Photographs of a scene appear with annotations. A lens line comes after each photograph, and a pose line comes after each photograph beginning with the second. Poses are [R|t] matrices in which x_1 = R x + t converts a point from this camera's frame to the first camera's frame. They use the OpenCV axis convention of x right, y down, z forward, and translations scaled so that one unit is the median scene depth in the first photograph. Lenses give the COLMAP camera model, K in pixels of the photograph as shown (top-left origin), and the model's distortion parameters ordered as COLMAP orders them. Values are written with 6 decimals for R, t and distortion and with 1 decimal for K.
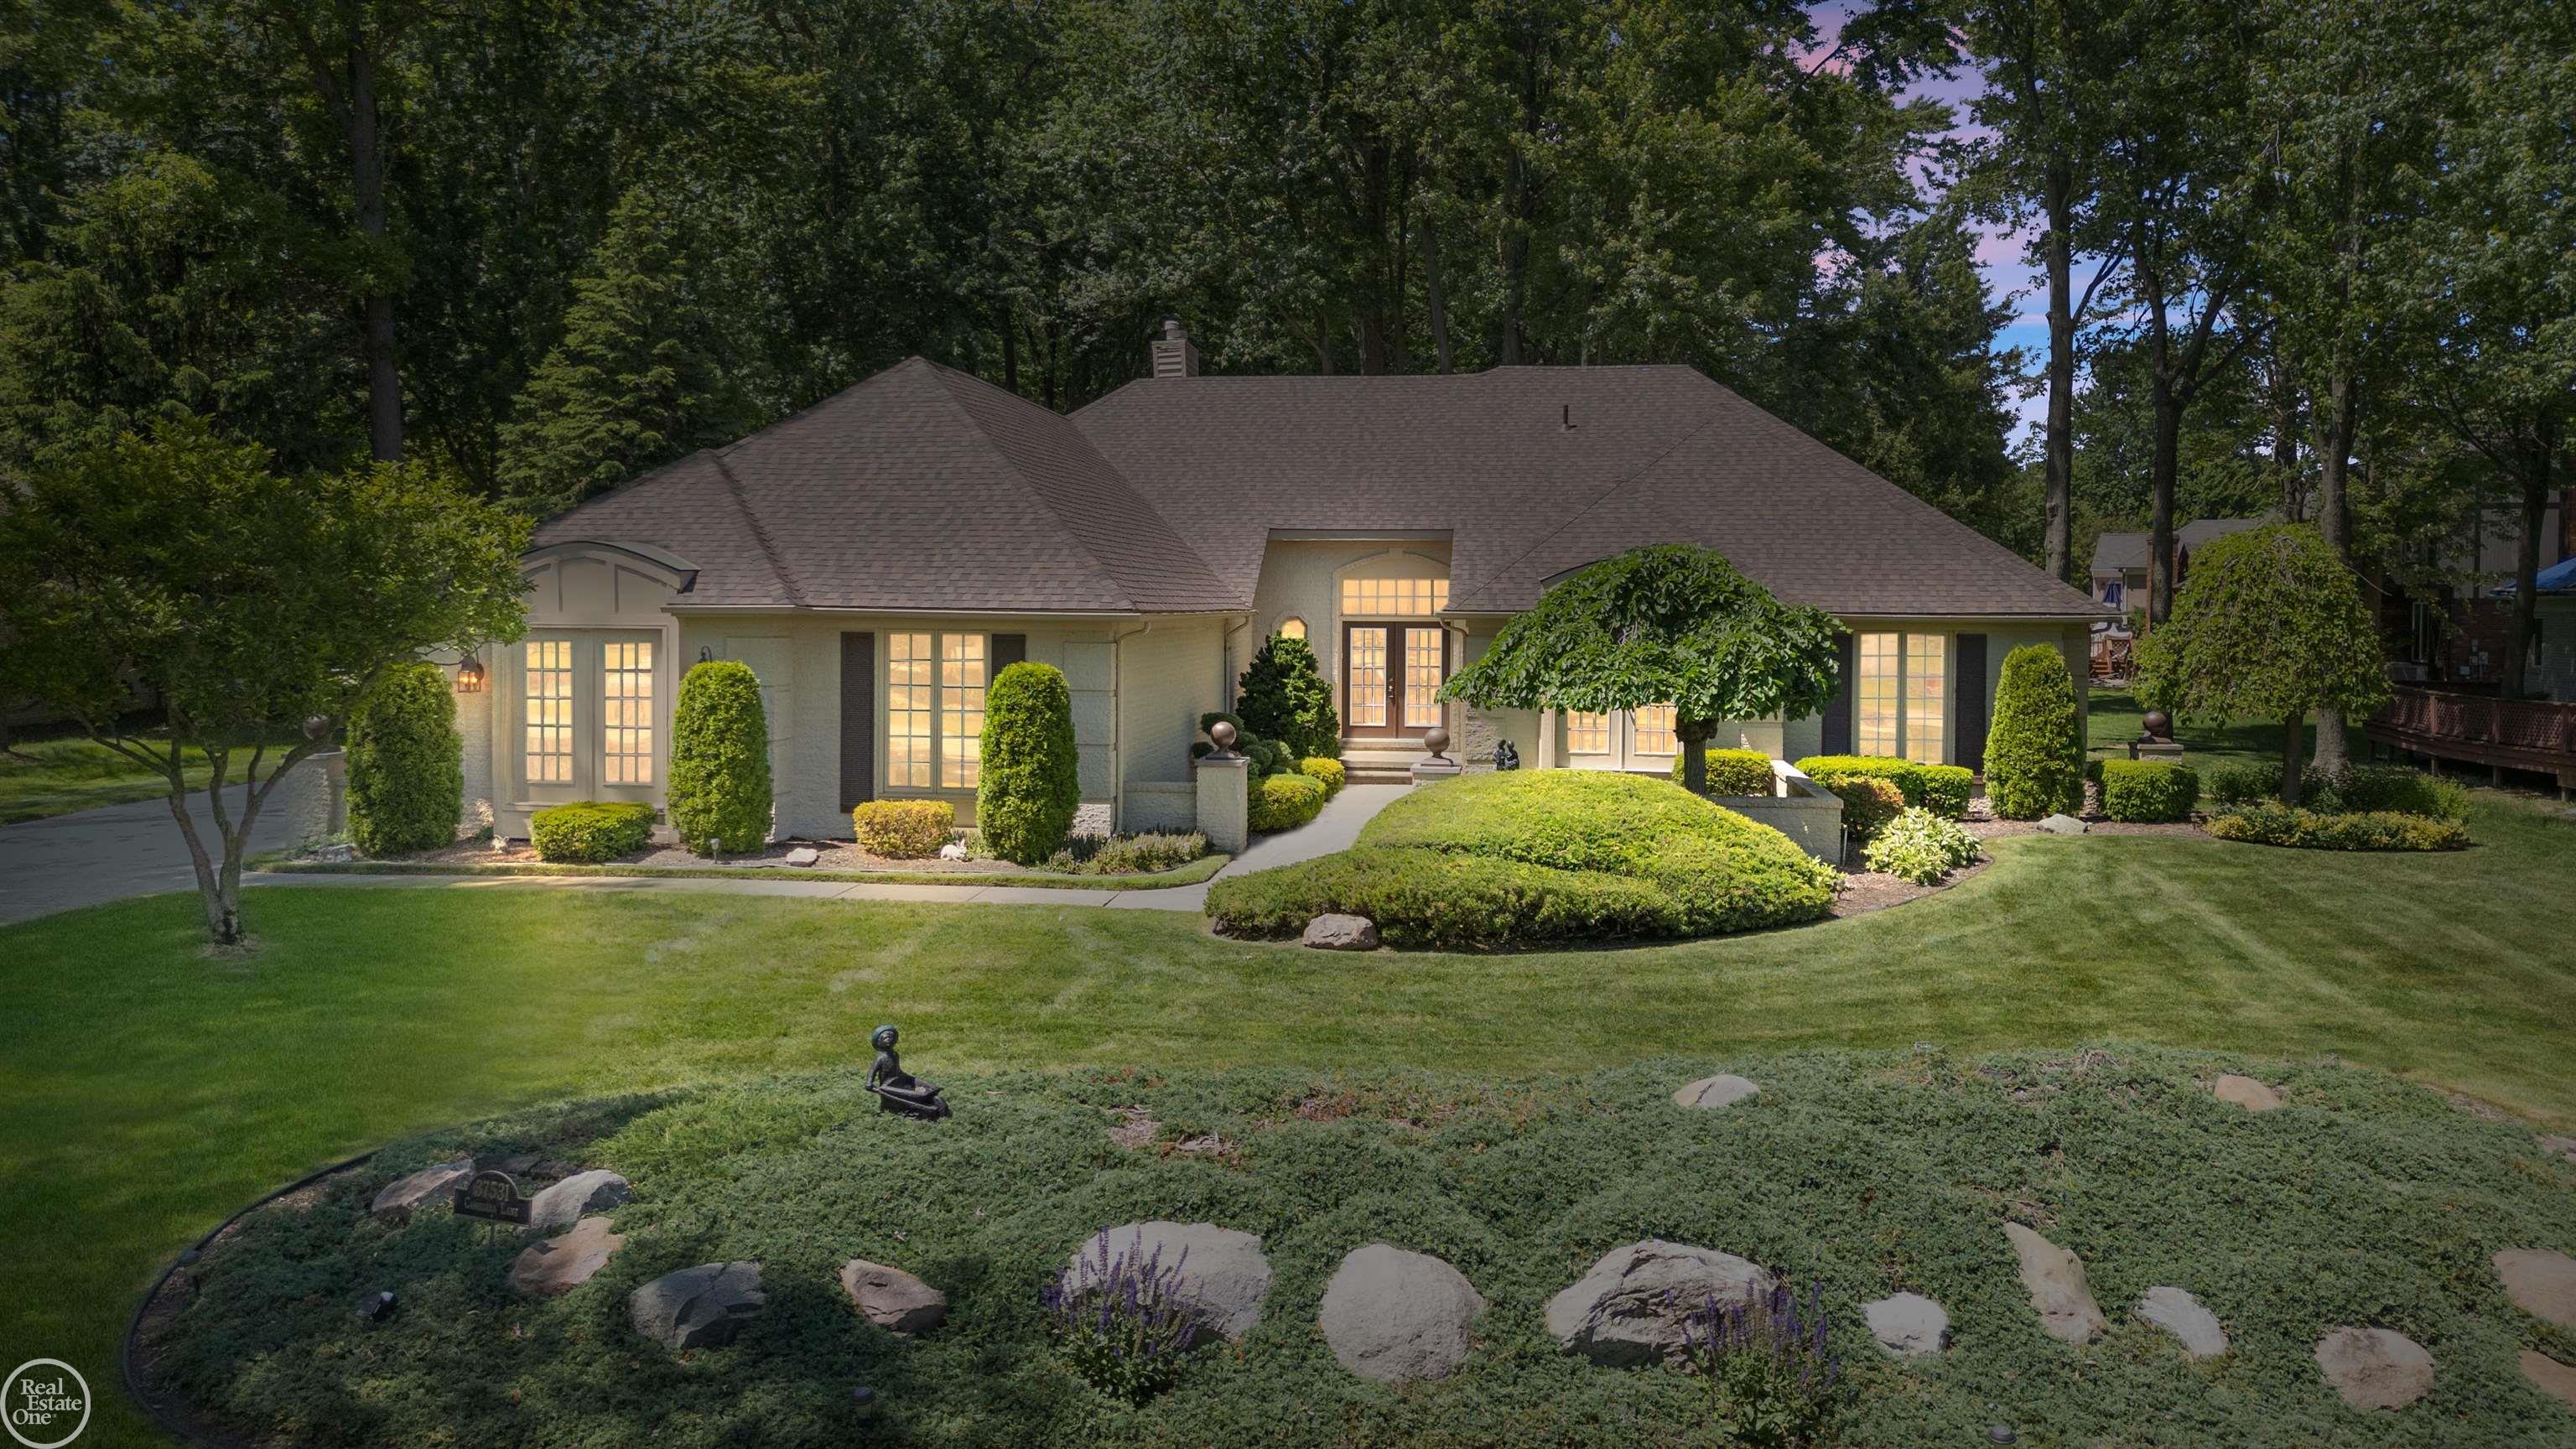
lens RADIAL K [[1884.7, 0, 1288.0], [0, 1884.7, 724.5], [0, 0, 1]] dist [0.116671, -0.001750]
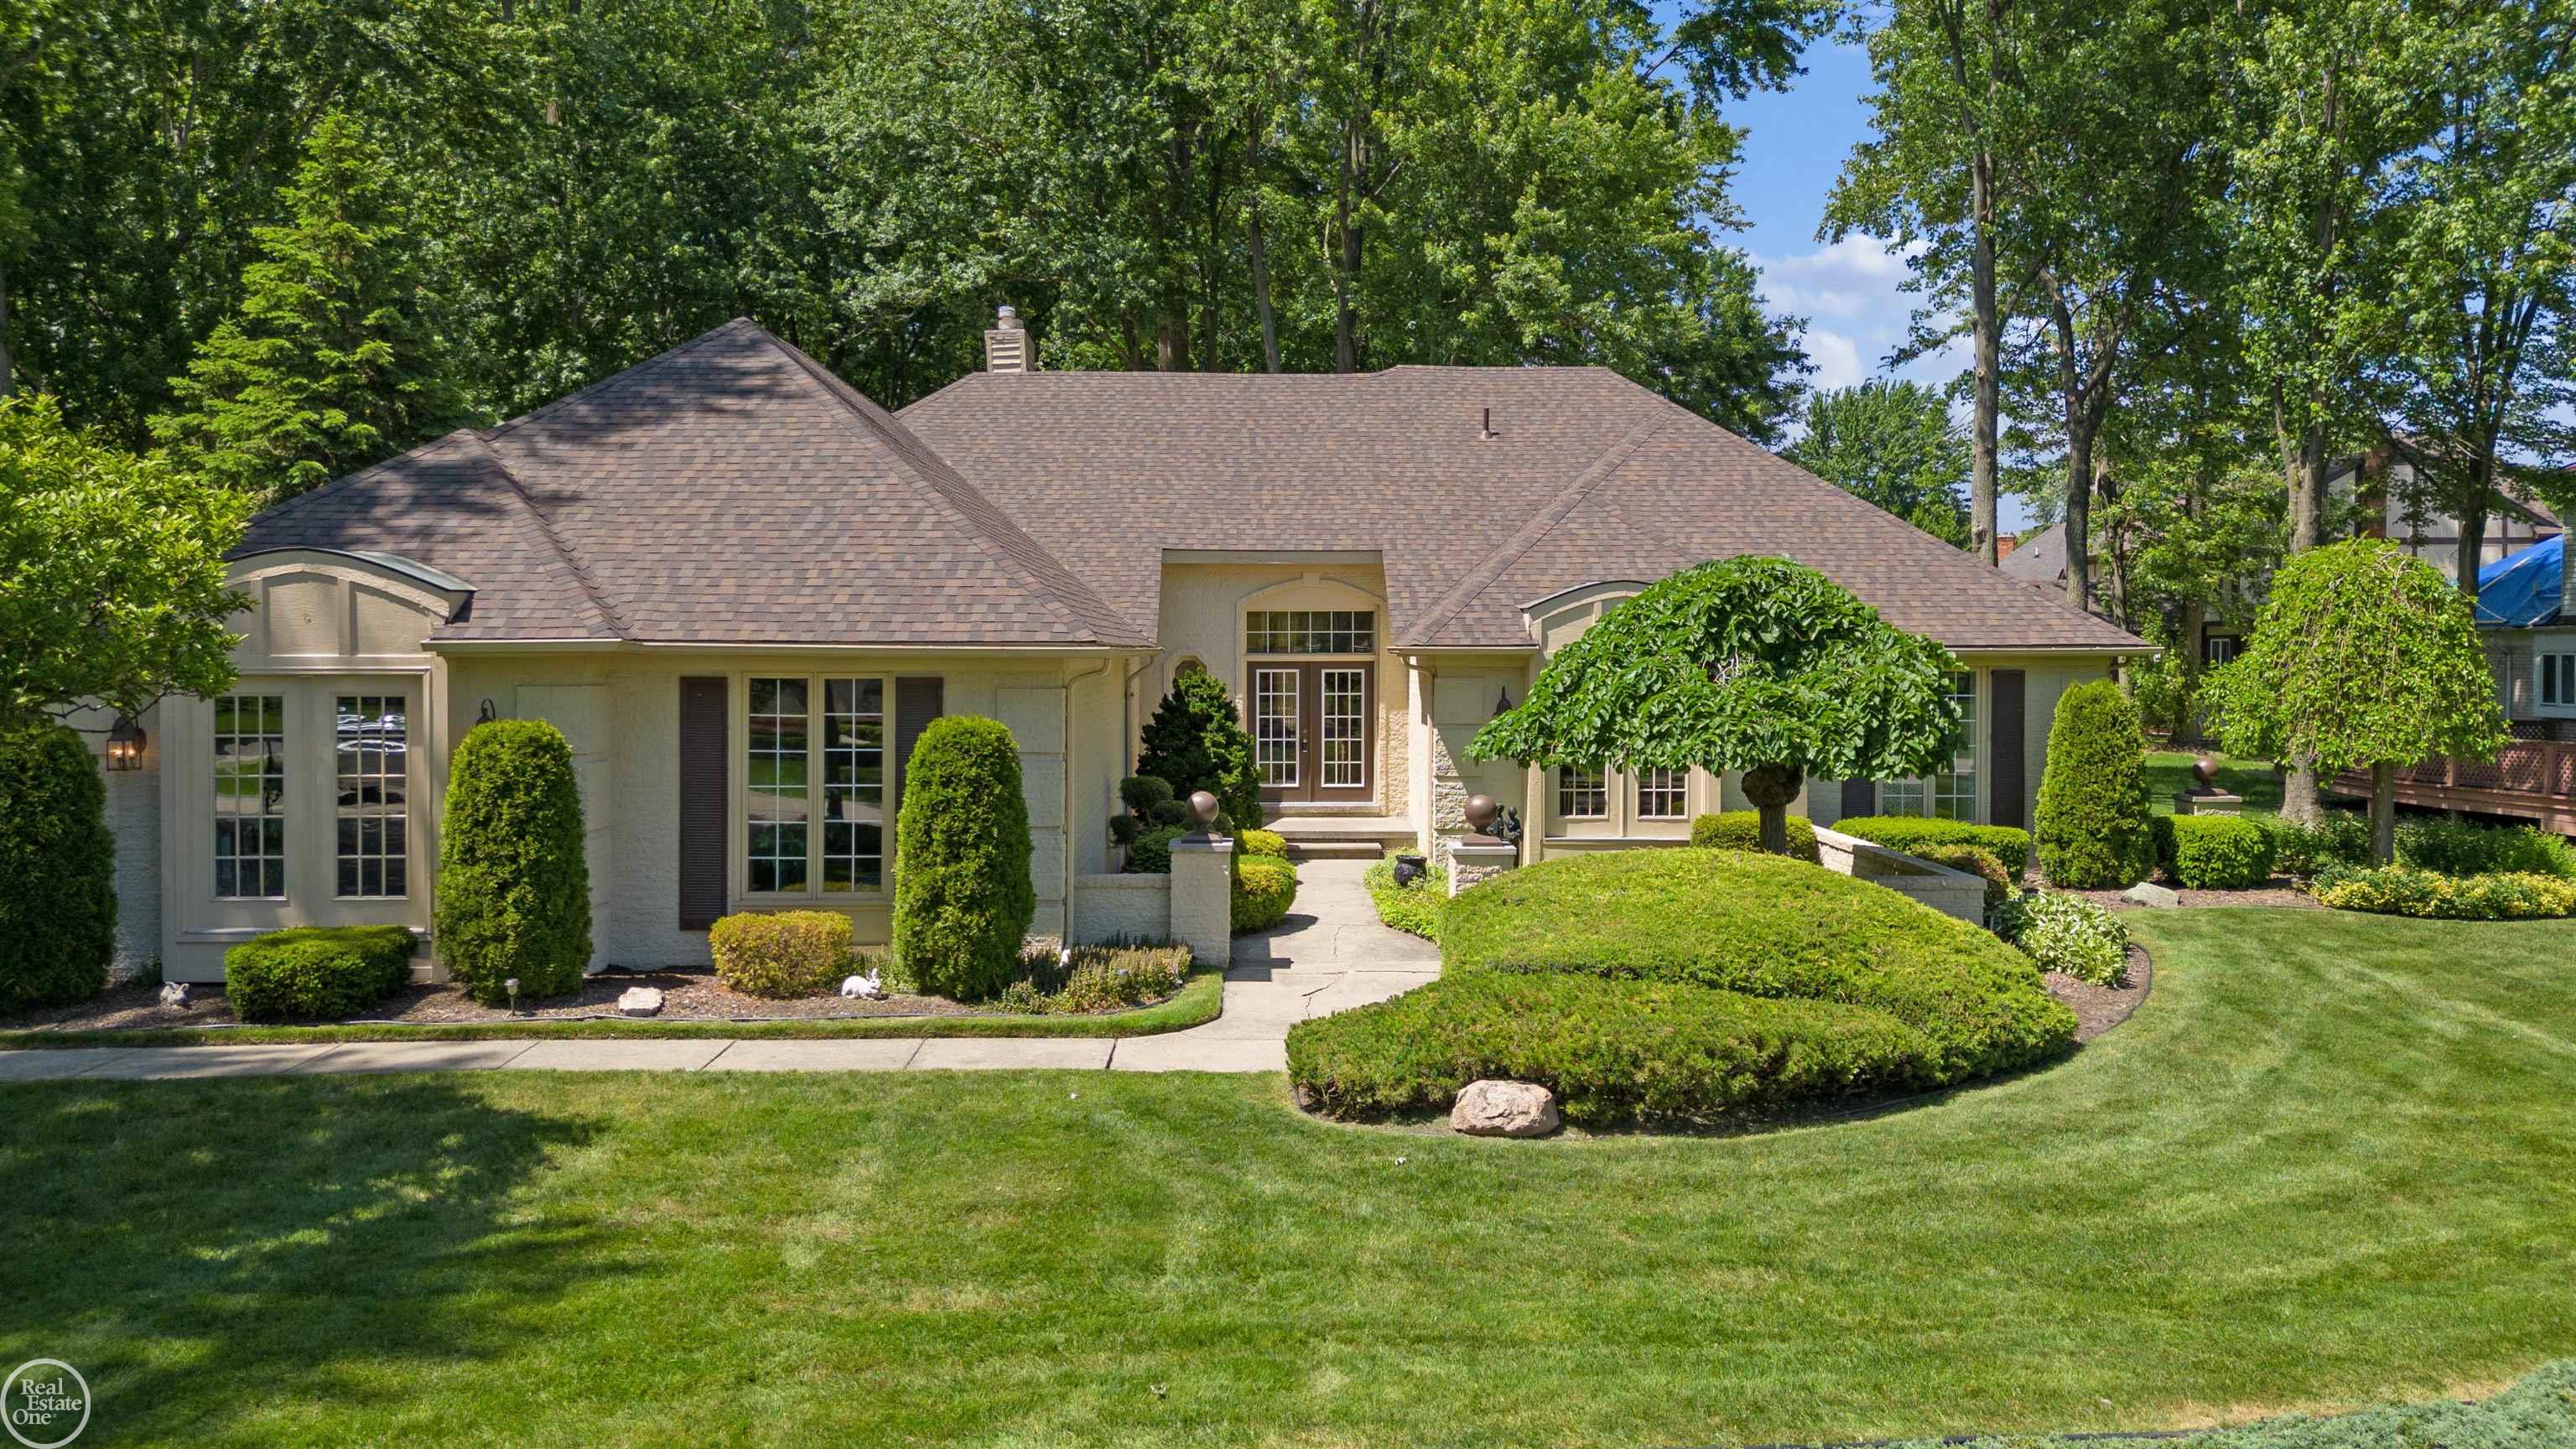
lens RADIAL K [[1981.0, 0, 1285.0], [0, 1981.0, 744.9], [0, 0, 1]] dist [0.081745, -0.000338]
pose [[0.991879, -0.013995, 0.126416, -0.102774], [0.015995, 0.999762, -0.014816, -0.008188], [-0.126178, 0.016717, 0.991867, 0.221039]]
